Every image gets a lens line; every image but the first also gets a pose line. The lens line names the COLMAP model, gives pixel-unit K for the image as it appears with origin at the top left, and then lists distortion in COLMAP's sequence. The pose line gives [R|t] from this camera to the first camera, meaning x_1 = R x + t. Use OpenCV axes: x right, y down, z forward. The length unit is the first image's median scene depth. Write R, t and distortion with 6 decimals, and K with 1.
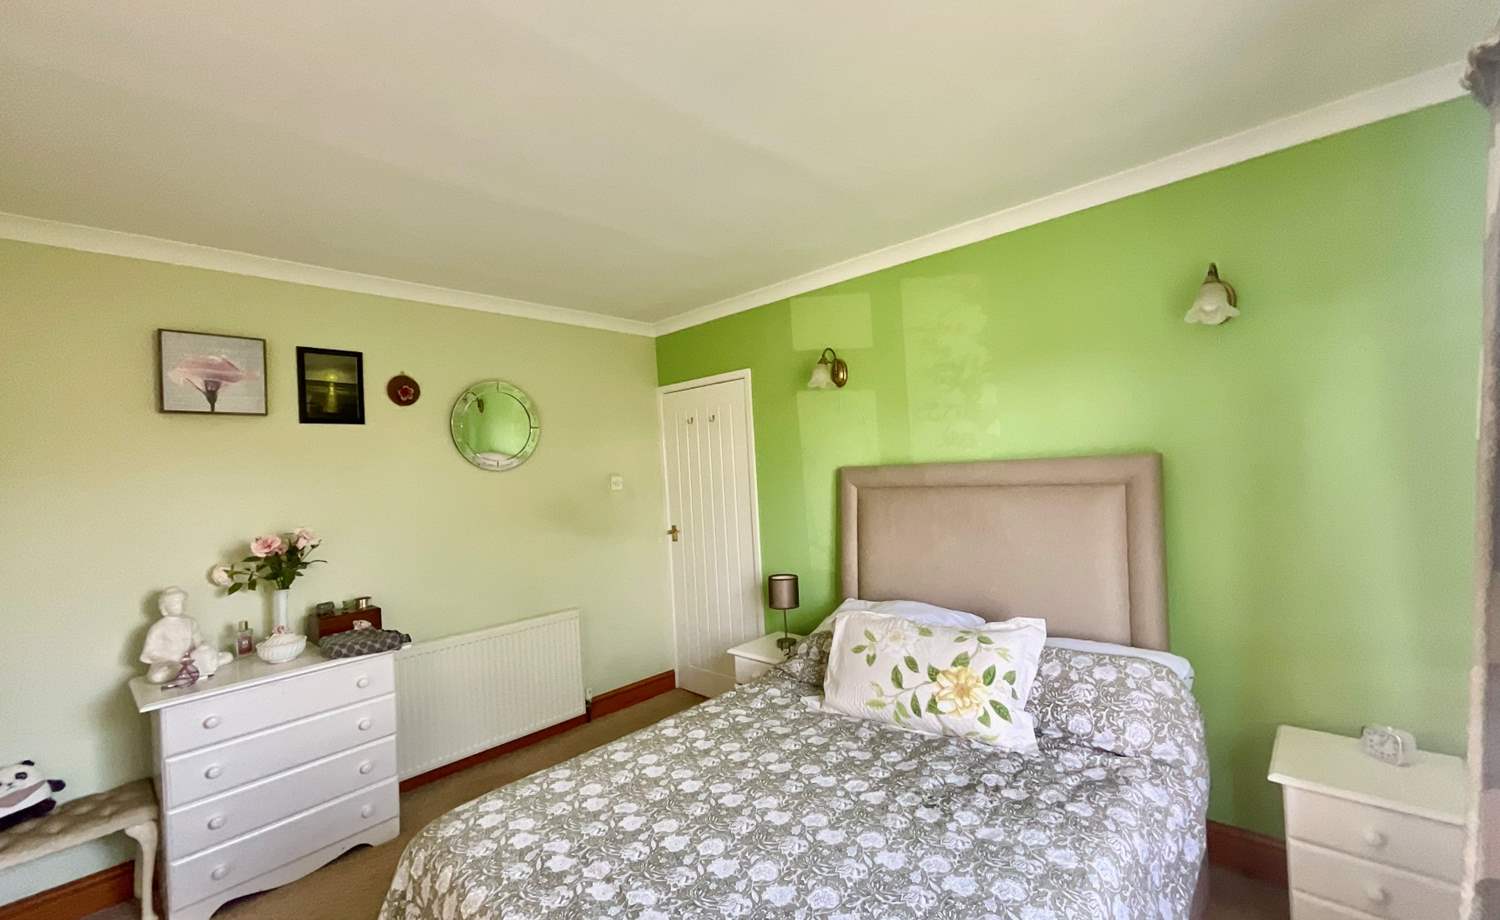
lens RADIAL K [[609.7, 0, 749.5], [0, 609.7, 463.0], [0, 0, 1]] dist [0.001053, -0.000207]
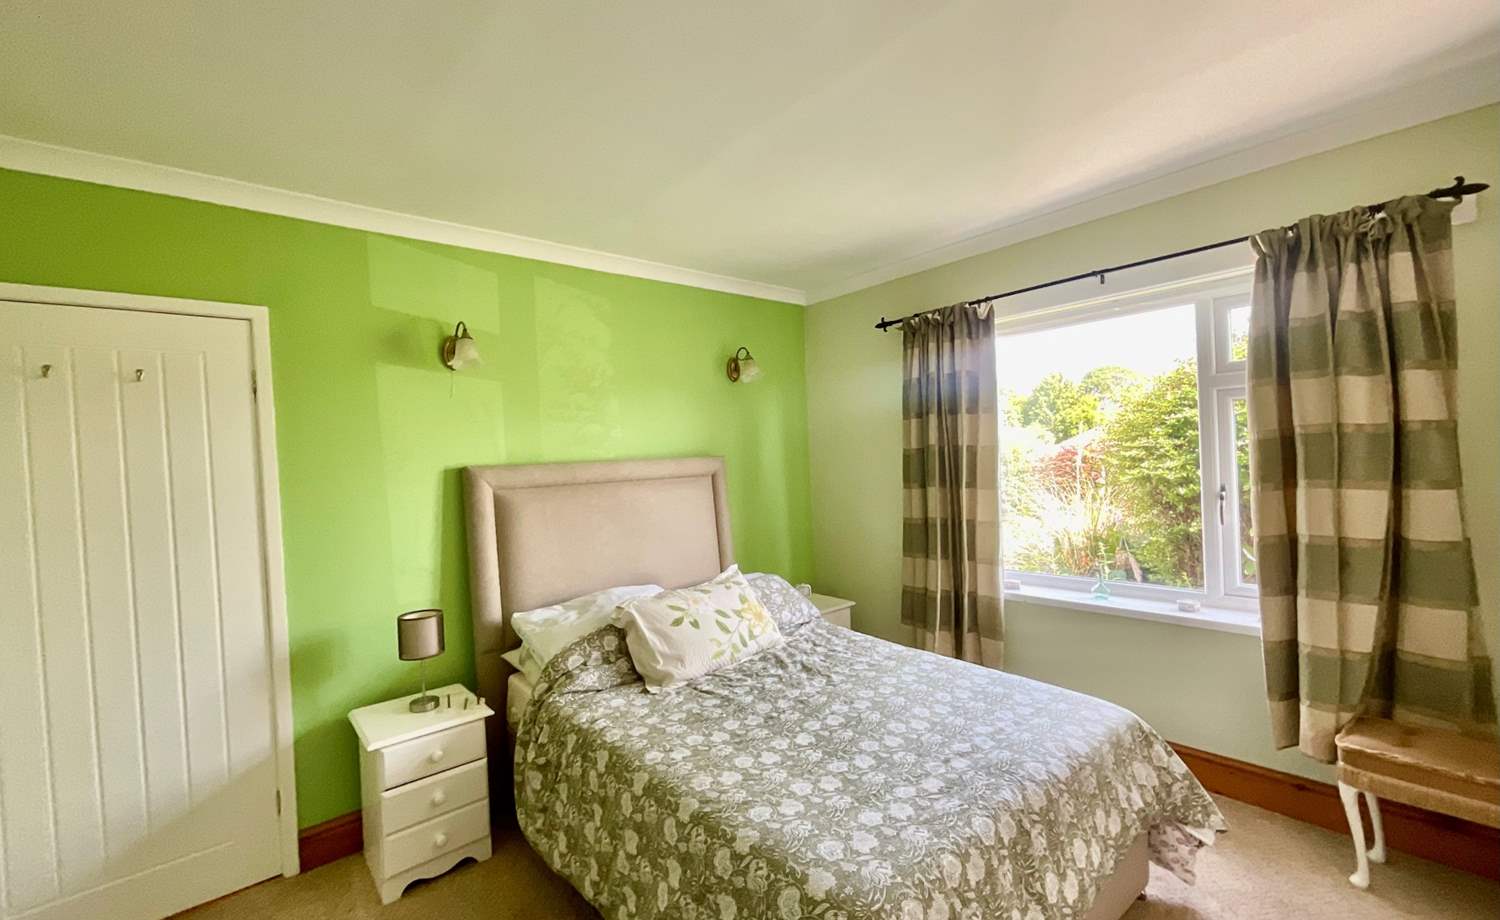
lens RADIAL K [[628.3, 0, 750.0], [0, 628.3, 460.0], [0, 0, 1]] dist [0.001341, 0.000088]
pose [[0.101533, 0.042175, 0.993938, -0.923095], [0.037055, 0.998247, -0.046143, 0.072758], [-0.994142, 0.041515, 0.099793, 0.738950]]
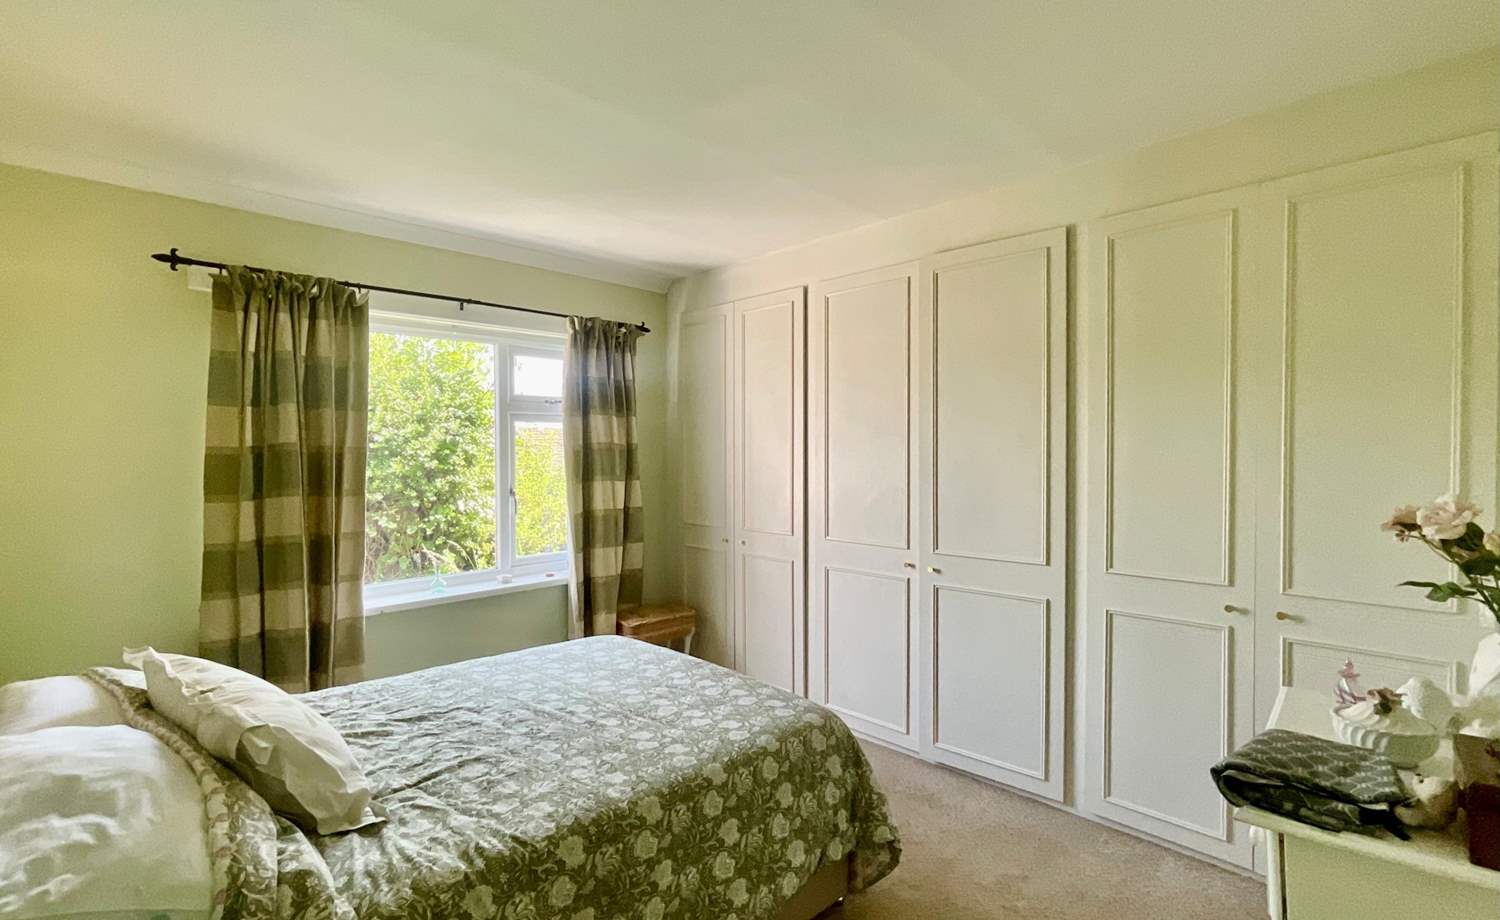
lens RADIAL K [[667.6, 0, 756.1], [0, 667.6, 464.0], [0, 0, 1]] dist [0.000004, -0.000086]
pose [[-0.997702, 0.063858, 0.022637, -0.311814], [0.064133, 0.997874, 0.011598, 0.064643], [-0.021848, 0.013023, -0.999676, 1.647074]]
